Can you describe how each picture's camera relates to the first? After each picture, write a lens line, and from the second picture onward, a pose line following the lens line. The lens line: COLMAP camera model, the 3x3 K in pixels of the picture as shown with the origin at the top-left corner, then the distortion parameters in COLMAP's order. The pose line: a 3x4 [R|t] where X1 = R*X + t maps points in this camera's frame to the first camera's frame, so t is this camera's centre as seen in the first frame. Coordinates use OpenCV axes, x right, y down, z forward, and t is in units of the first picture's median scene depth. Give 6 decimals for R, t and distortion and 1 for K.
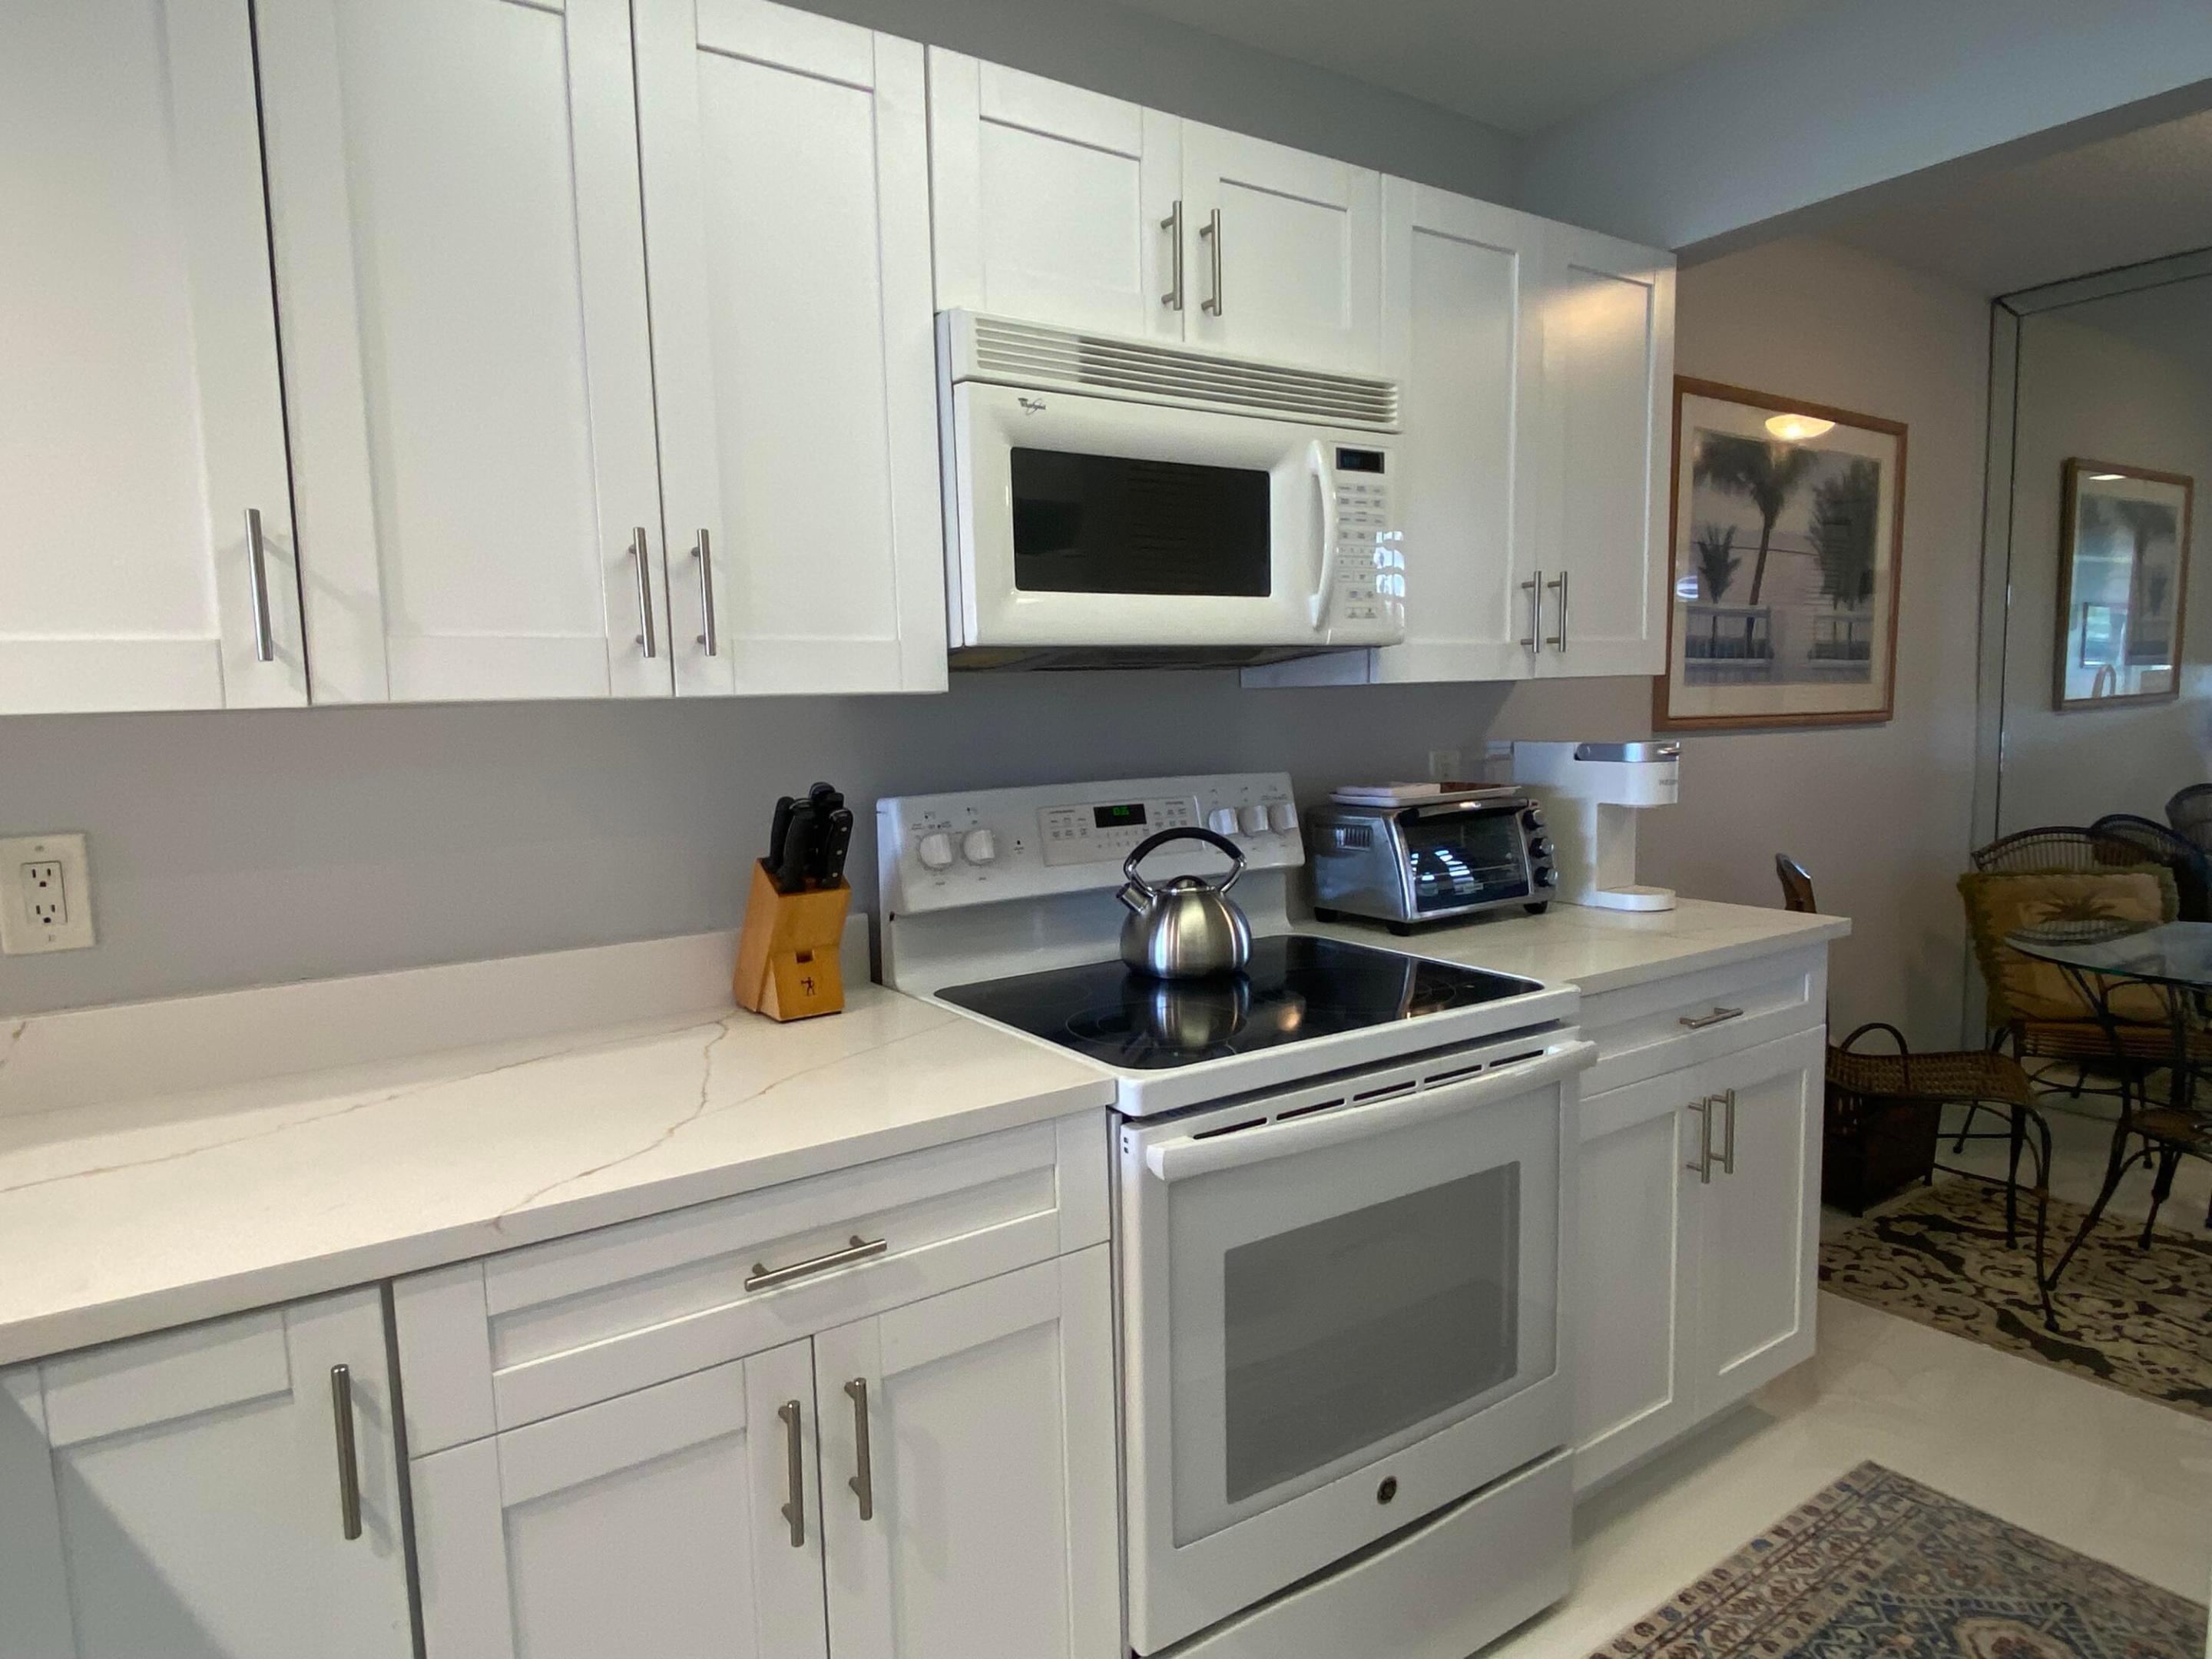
lens RADIAL K [[1311.6, 0, 1106.0], [0, 1311.6, 840.4], [0, 0, 1]] dist [0.027190, -0.028464]
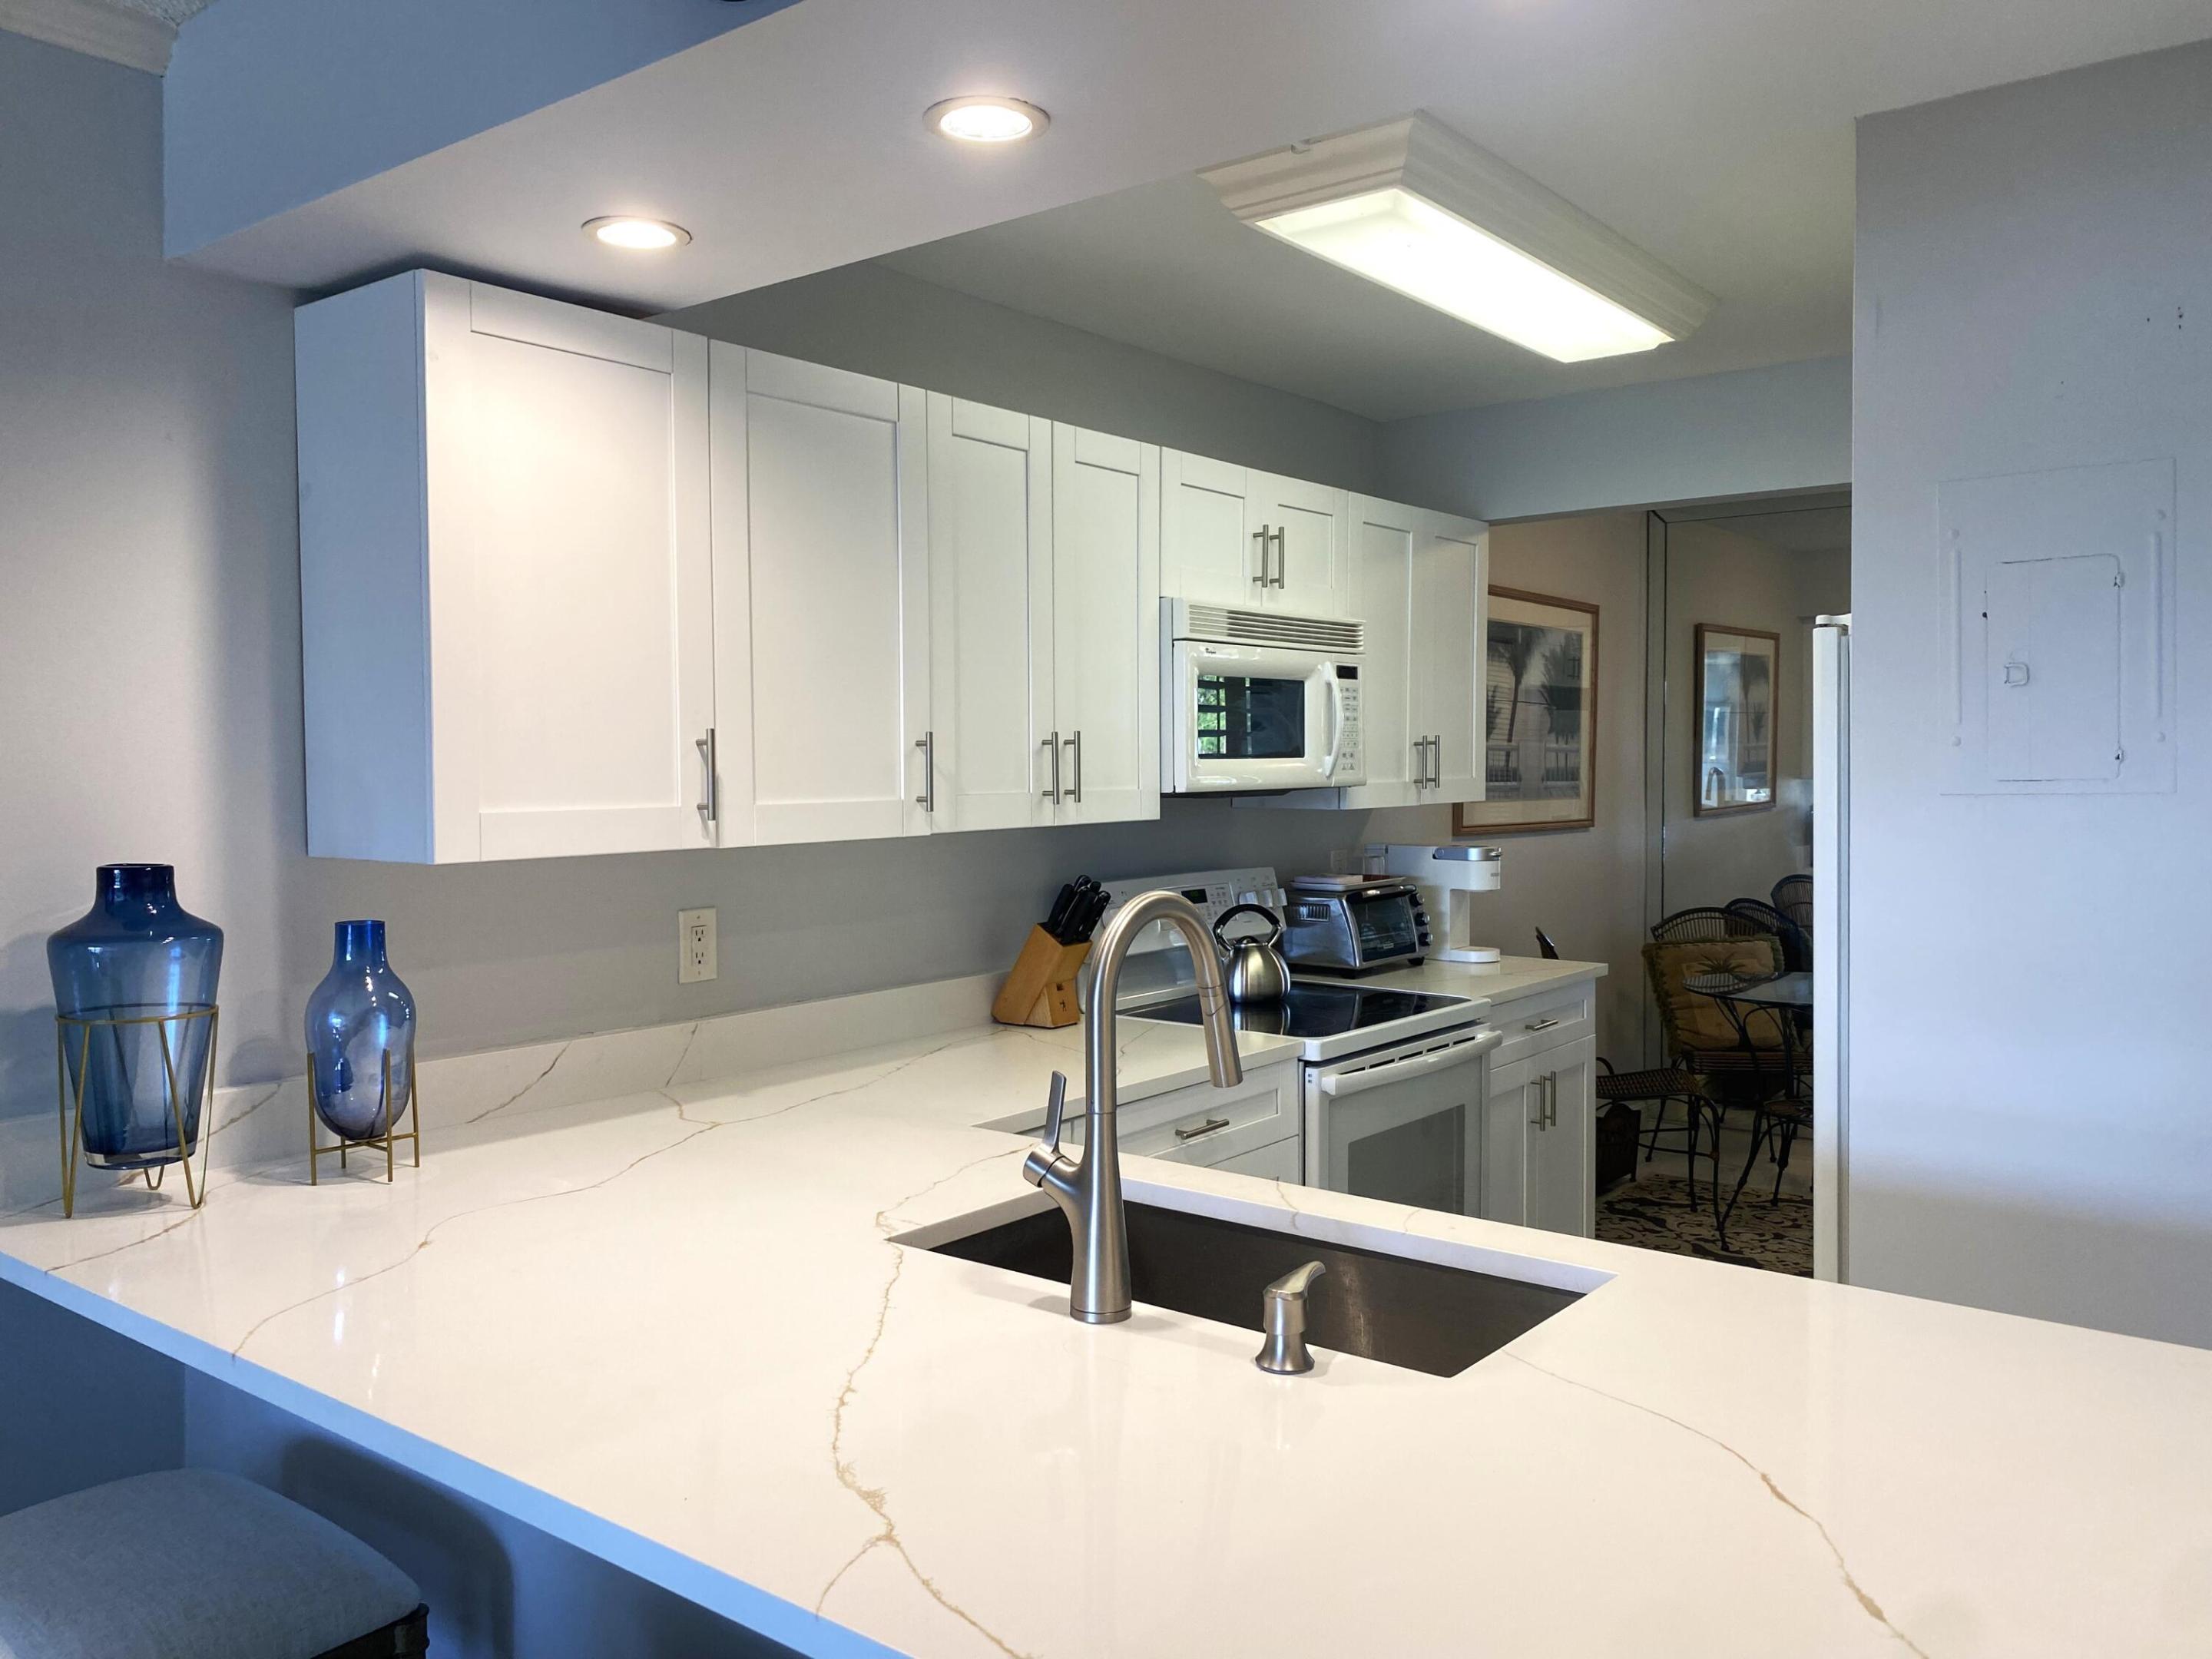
lens RADIAL K [[1691.6, 0, 1106.0], [0, 1691.6, 829.5], [0, 0, 1]] dist [0.110223, -0.320254]
pose [[0.951471, 0.007517, 0.307647, -0.587808], [0.013670, 0.997682, -0.066656, 0.027142], [-0.307435, 0.067627, 0.949163, -0.694295]]
